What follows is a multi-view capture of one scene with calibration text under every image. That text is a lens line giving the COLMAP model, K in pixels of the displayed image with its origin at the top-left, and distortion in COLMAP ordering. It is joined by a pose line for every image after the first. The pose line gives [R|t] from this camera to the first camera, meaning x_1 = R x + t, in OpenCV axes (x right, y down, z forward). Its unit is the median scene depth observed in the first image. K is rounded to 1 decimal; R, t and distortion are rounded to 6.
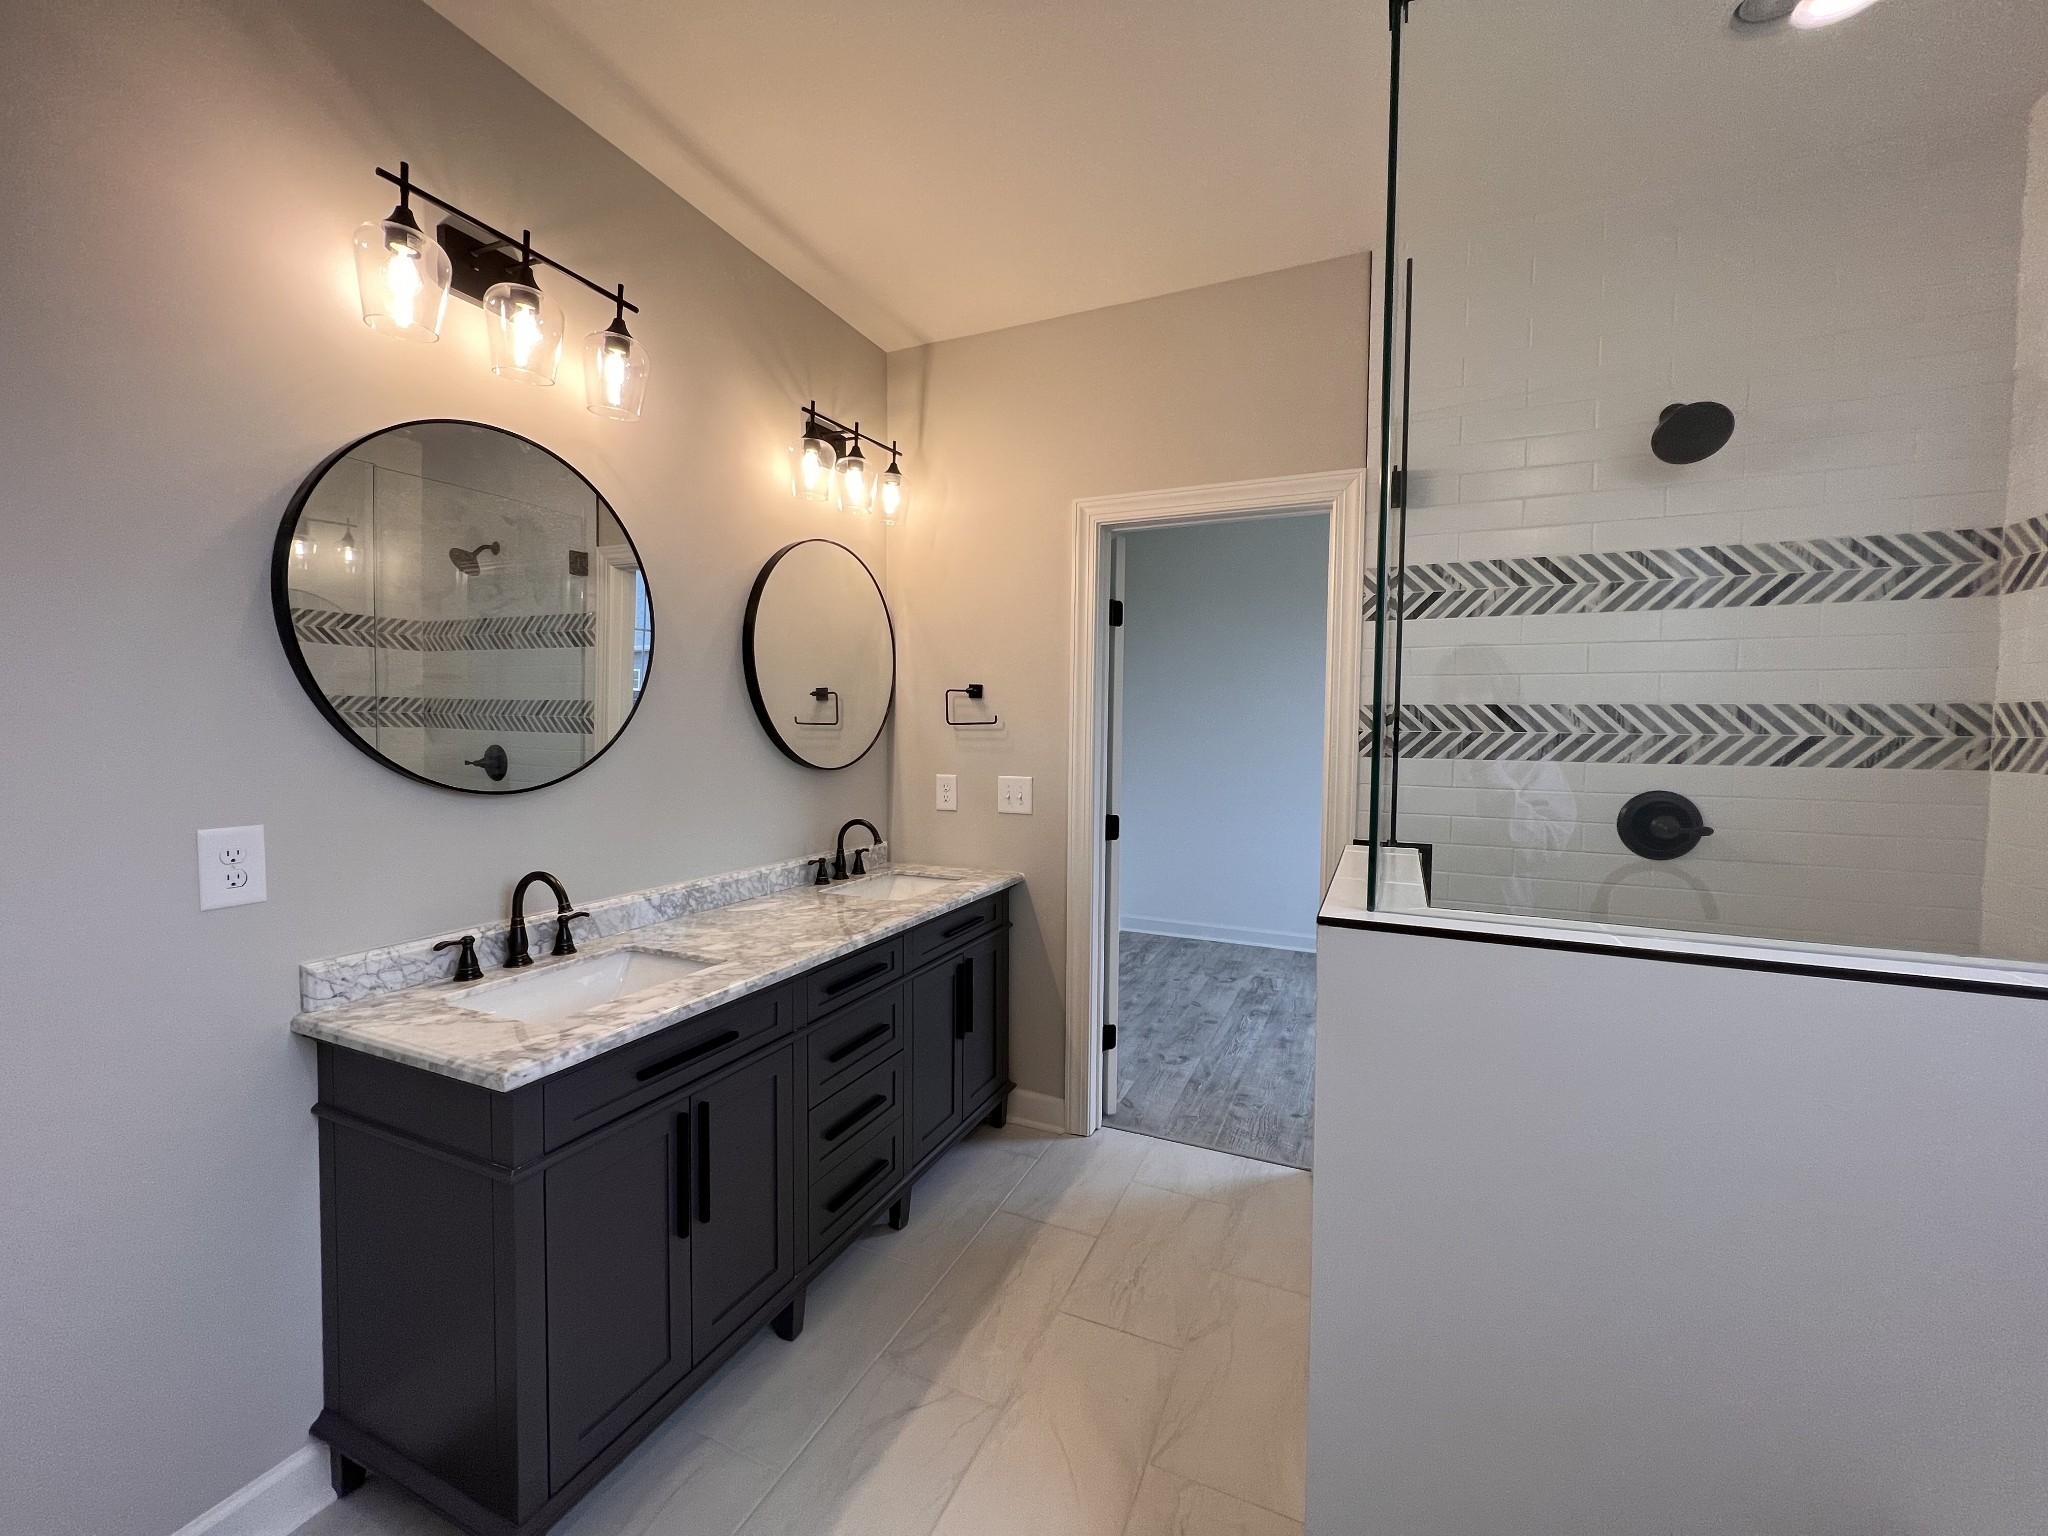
lens RADIAL K [[819.1, 0, 1029.9], [0, 819.1, 764.1], [0, 0, 1]] dist [0.001616, 0.000473]
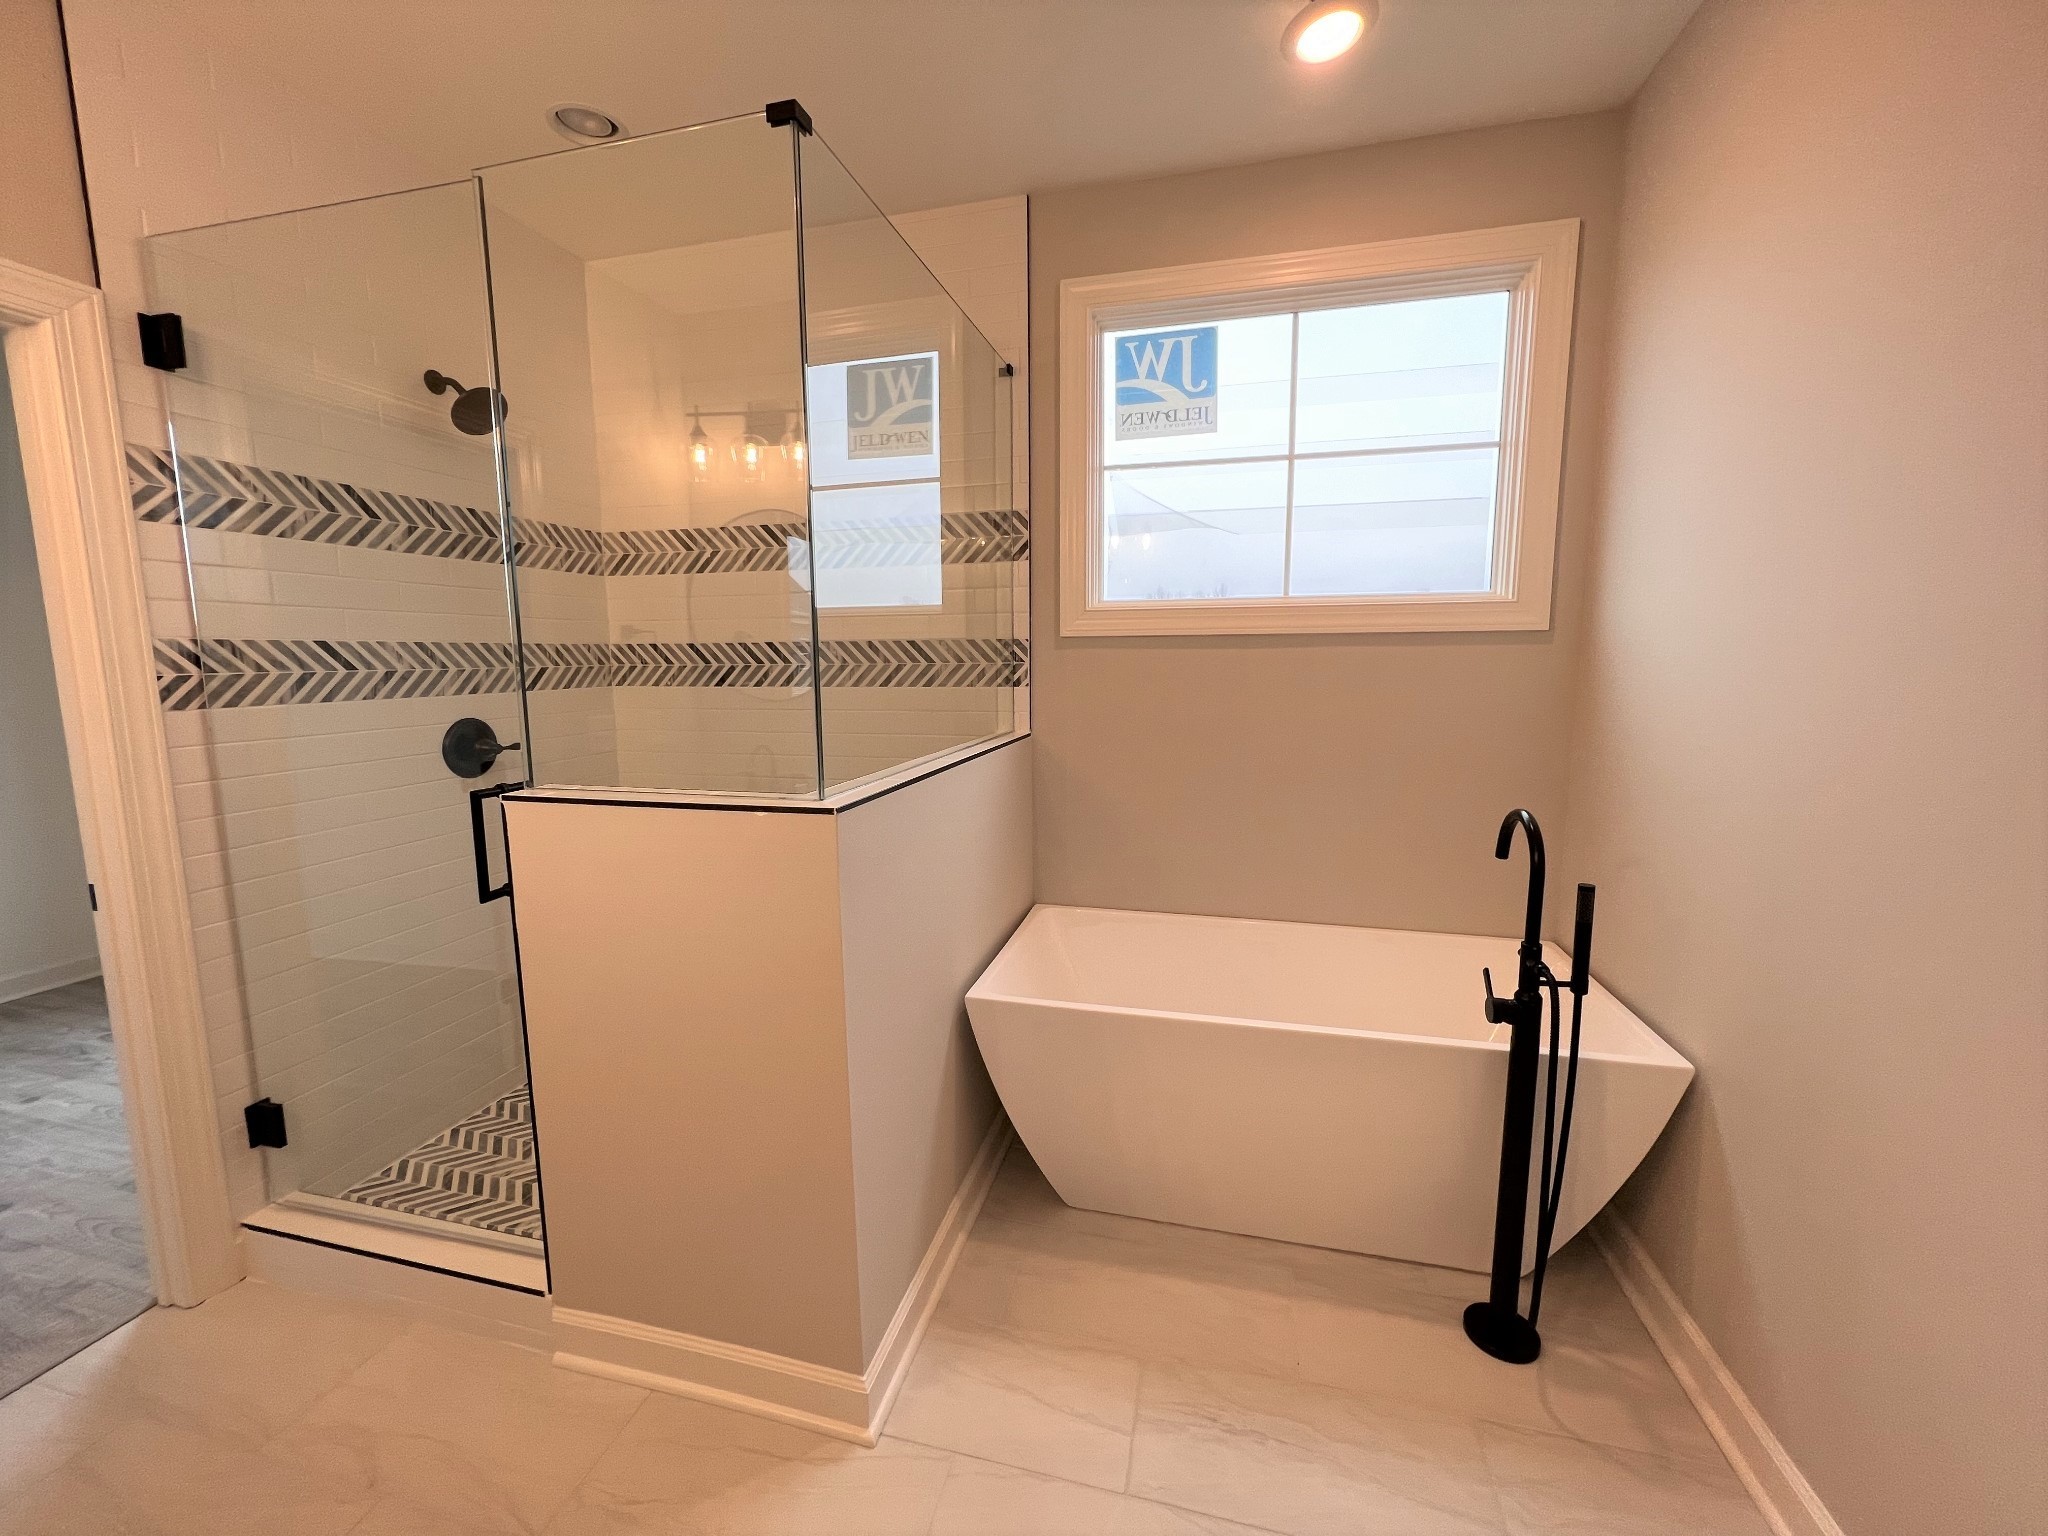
lens RADIAL K [[819.1, 0, 1025.2], [0, 819.1, 763.4], [0, 0, 1]] dist [0.001616, 0.000473]
pose [[-0.164260, -0.136753, 0.976892, -0.481911], [0.058926, 0.987214, 0.148106, -0.028604], [-0.984656, 0.081892, -0.154101, 0.402827]]
